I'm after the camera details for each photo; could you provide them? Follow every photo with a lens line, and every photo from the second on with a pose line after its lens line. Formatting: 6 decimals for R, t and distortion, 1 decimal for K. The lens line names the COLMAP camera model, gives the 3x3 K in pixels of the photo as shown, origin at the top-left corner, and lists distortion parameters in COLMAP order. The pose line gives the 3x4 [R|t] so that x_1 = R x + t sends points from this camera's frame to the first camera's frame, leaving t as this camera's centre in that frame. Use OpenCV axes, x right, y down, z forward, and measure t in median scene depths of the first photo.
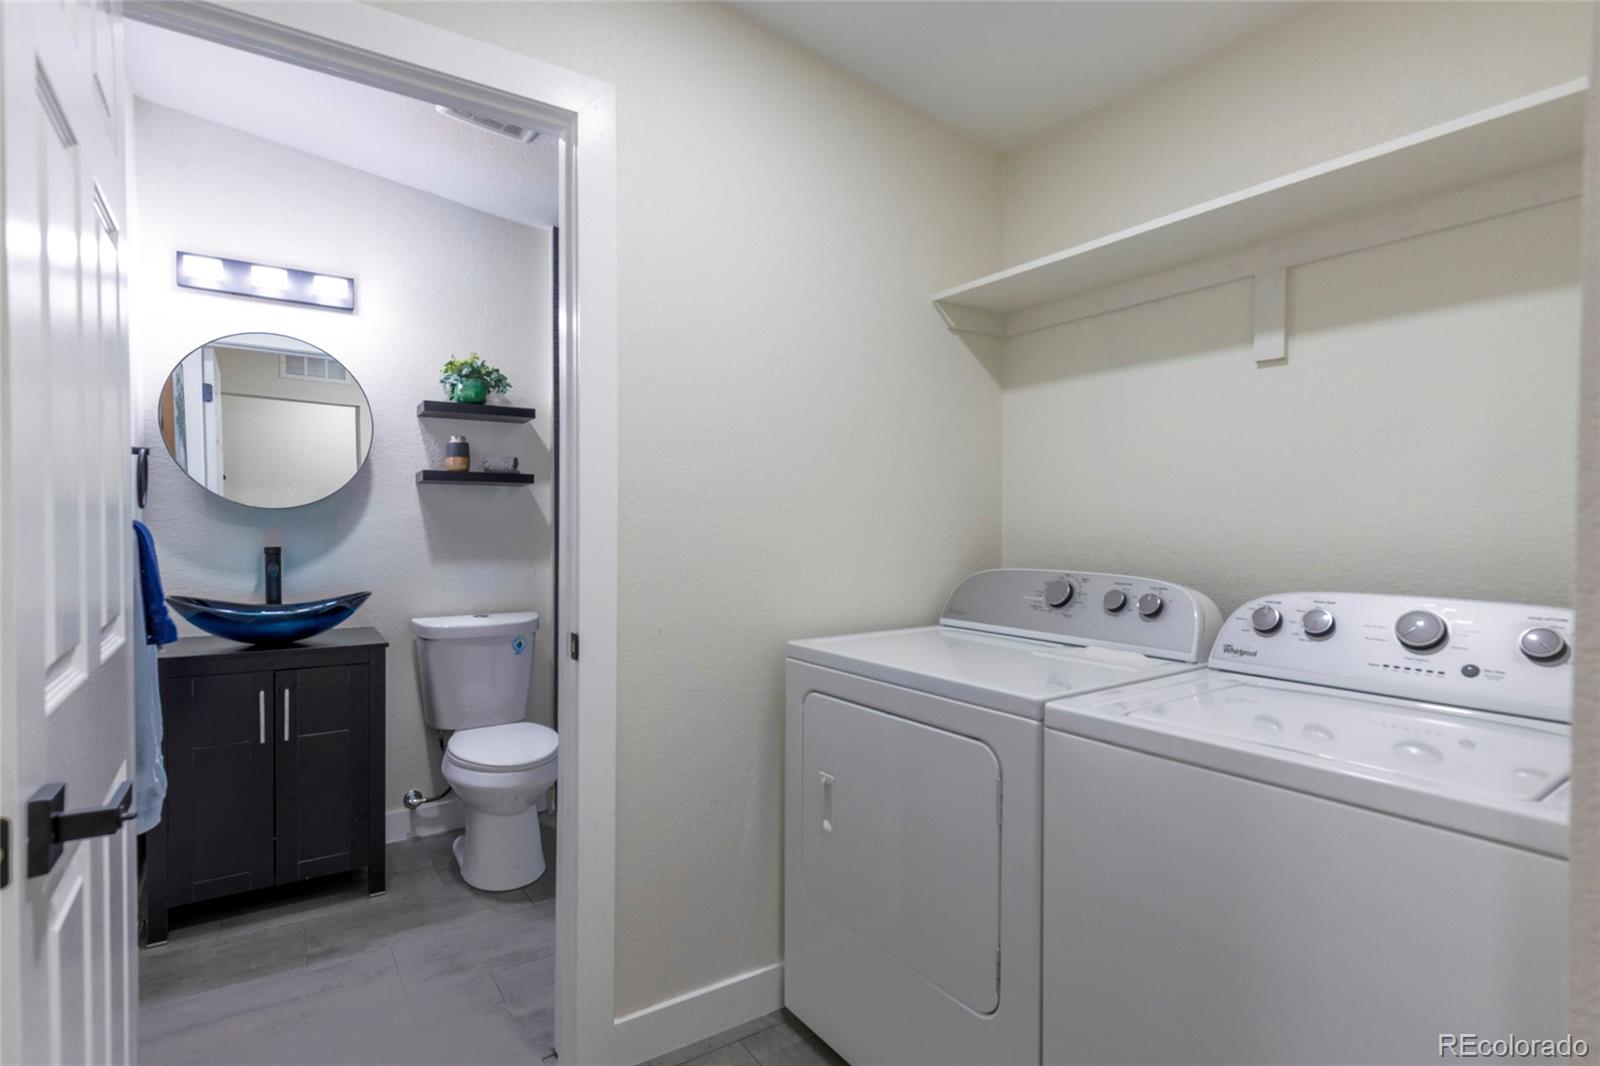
lens RADIAL K [[735.6, 0, 800.0], [0, 735.6, 533.0], [0, 0, 1]] dist [0.060099, 0.000162]
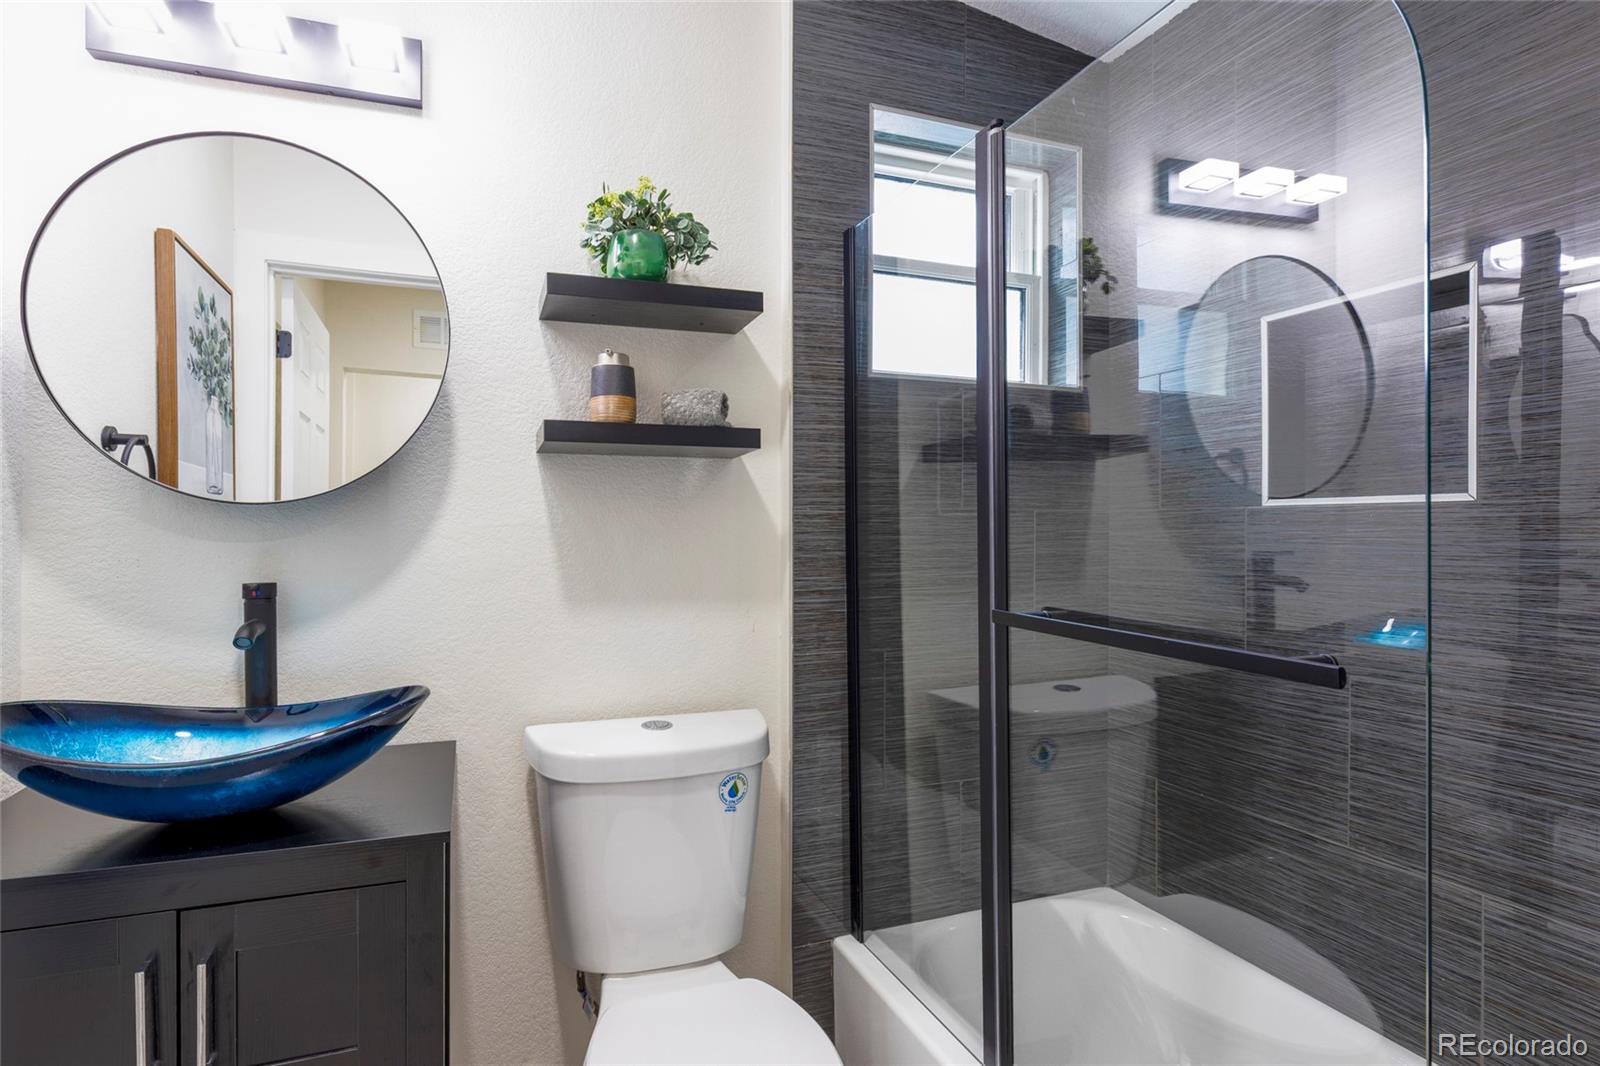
lens RADIAL K [[735.6, 0, 800.0], [0, 735.6, 533.0], [0, 0, 1]] dist [0.060099, 0.000162]
pose [[0.981317, -0.003476, -0.192365, -0.247573], [0.001506, 0.999945, -0.010386, -0.007418], [0.192391, 0.009902, 0.981268, 0.551386]]
